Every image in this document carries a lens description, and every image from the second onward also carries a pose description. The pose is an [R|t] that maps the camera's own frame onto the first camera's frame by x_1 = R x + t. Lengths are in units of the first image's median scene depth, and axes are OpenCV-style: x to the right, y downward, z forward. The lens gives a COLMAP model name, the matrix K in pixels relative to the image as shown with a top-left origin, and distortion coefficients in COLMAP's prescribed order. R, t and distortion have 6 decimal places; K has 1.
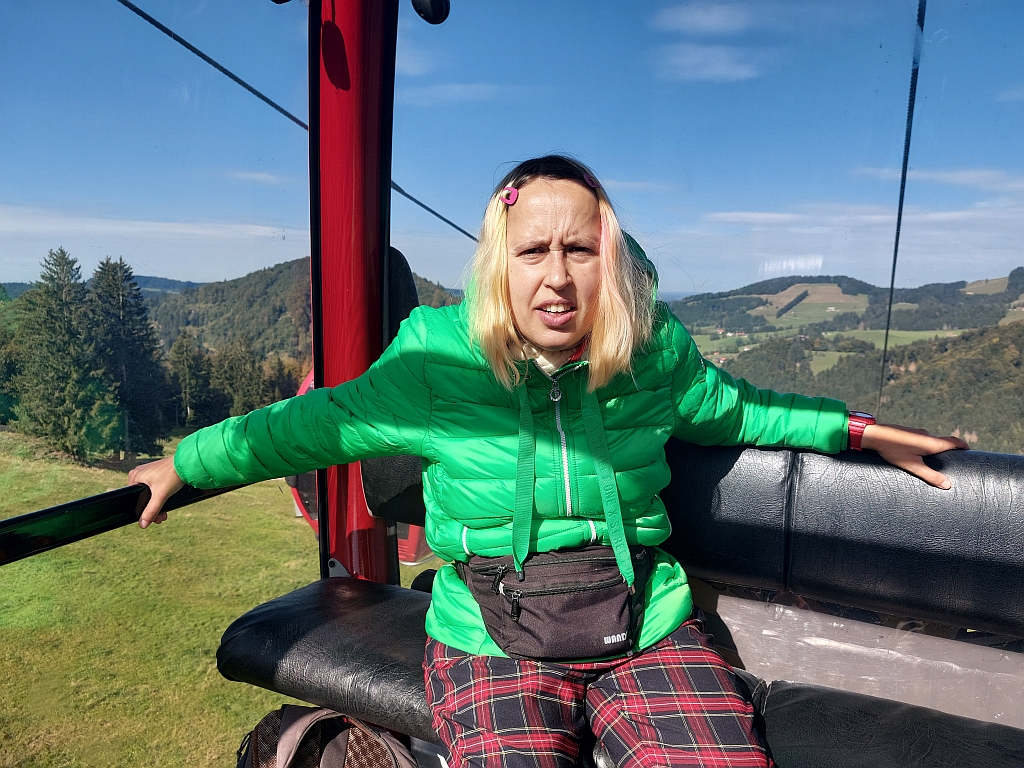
lens RADIAL K [[738.8, 0, 506.4], [0, 738.8, 390.5], [0, 0, 1]] dist [-0.024248, -0.014219]
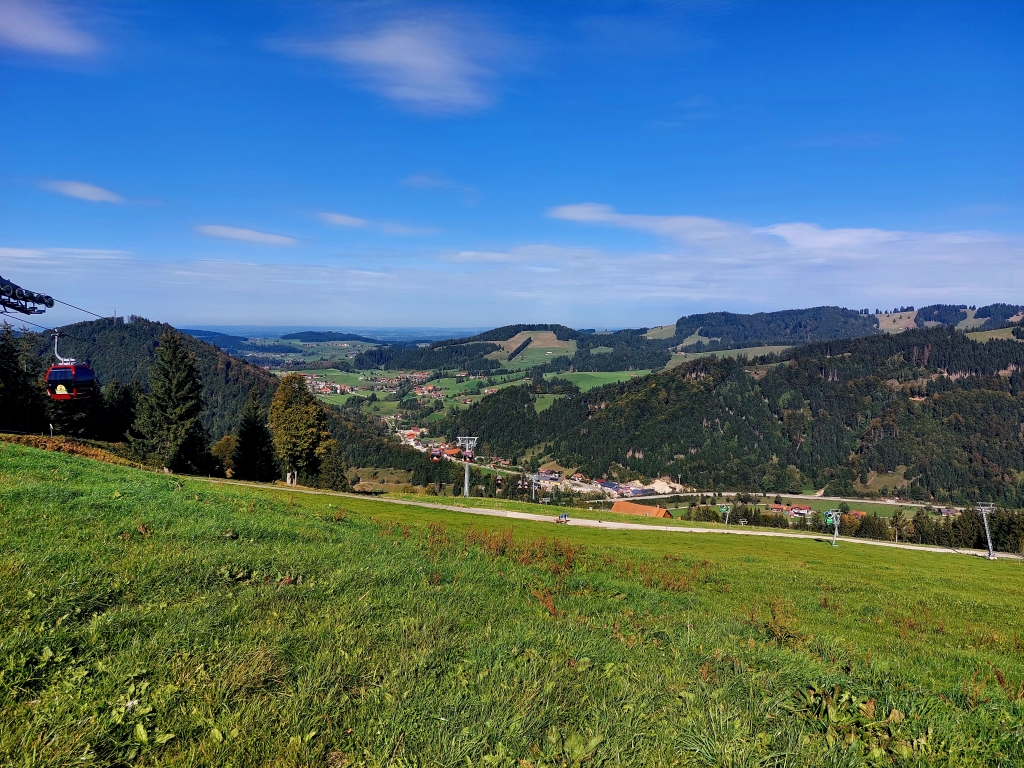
lens RADIAL K [[710.8, 0, 508.2], [0, 710.8, 385.2], [0, 0, 1]] dist [0.078496, -0.008299]
pose [[0.938686, -0.033194, 0.343172, -0.040095], [0.050443, 0.997866, -0.041459, -0.012119], [-0.341064, 0.056228, 0.938357, -0.108762]]
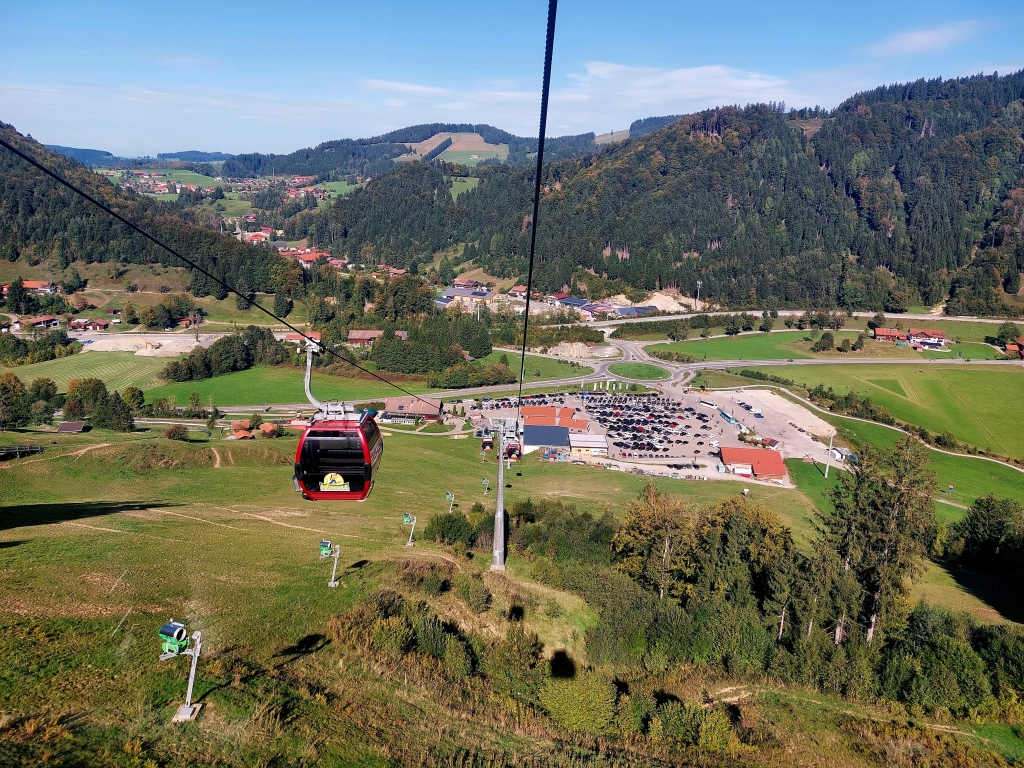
lens RADIAL K [[714.8, 0, 507.2], [0, 714.8, 387.2], [0, 0, 1]] dist [0.009150, 0.000585]
pose [[0.899728, -0.115186, 0.420977, 0.058527], [0.043957, 0.983556, 0.175170, 0.027545], [-0.434232, -0.139101, 0.889996, 0.120221]]
